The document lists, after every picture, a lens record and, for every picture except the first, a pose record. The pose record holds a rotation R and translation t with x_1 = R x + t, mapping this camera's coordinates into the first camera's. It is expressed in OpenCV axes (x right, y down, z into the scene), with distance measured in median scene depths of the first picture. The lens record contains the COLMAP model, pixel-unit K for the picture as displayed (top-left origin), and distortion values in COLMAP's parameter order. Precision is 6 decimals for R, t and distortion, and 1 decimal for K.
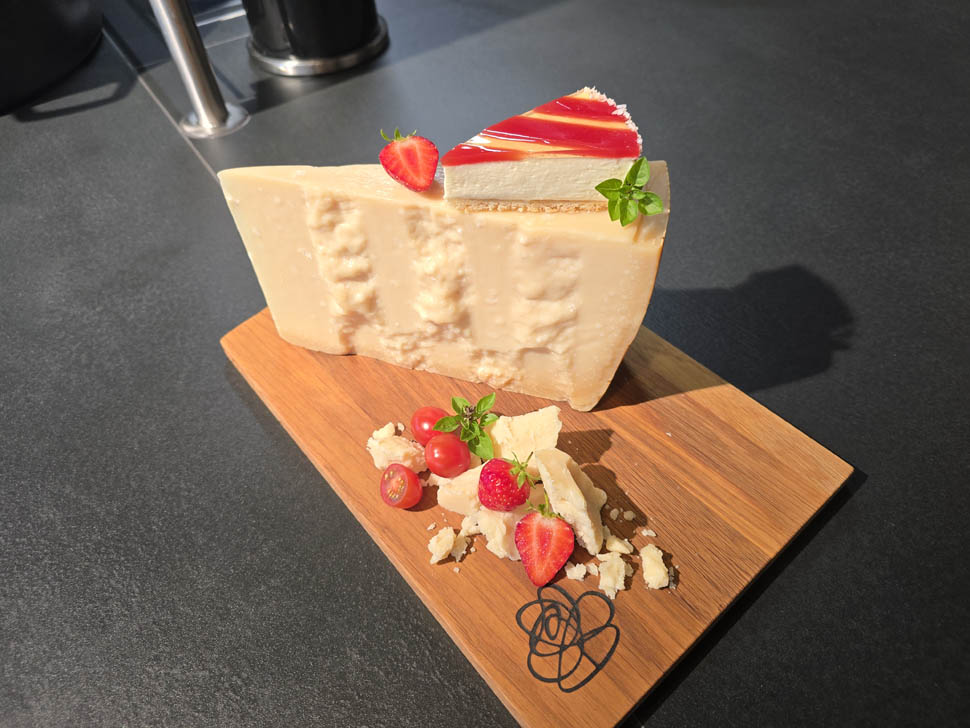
lens RADIAL K [[675.1, 0, 485.0], [0, 675.1, 364.0], [0, 0, 1]] dist [0.005700, -0.003332]
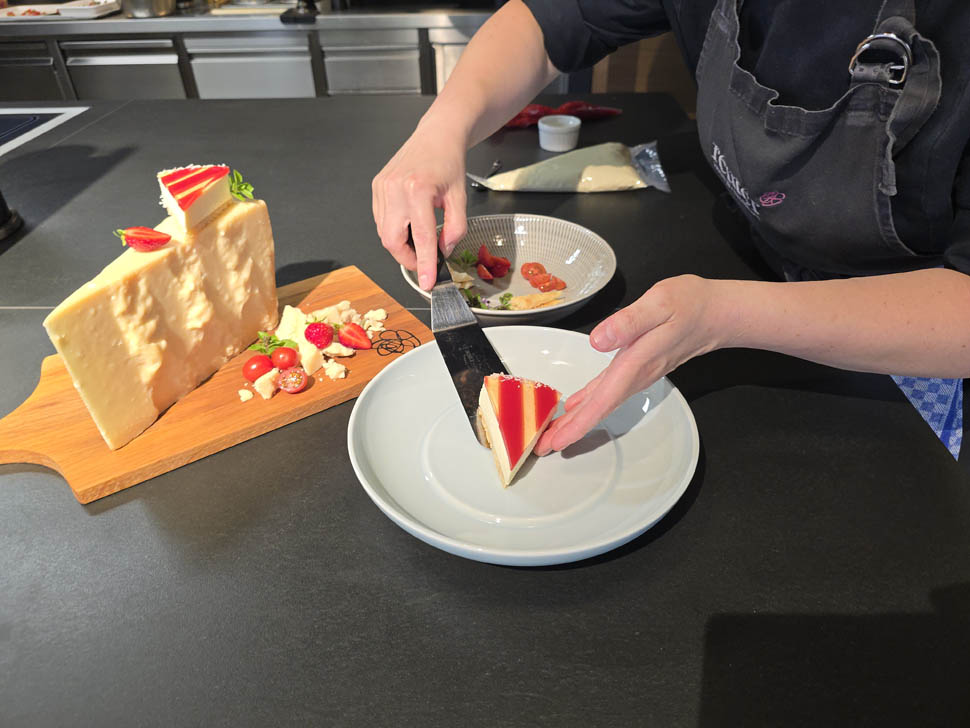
lens RADIAL K [[675.1, 0, 485.0], [0, 675.1, 364.0], [0, 0, 1]] dist [0.005700, -0.003332]
pose [[0.095688, -0.543480, 0.833950, -1.479057], [0.753264, 0.587218, 0.296256, 0.019085], [-0.650720, 0.599837, 0.465574, -0.114870]]
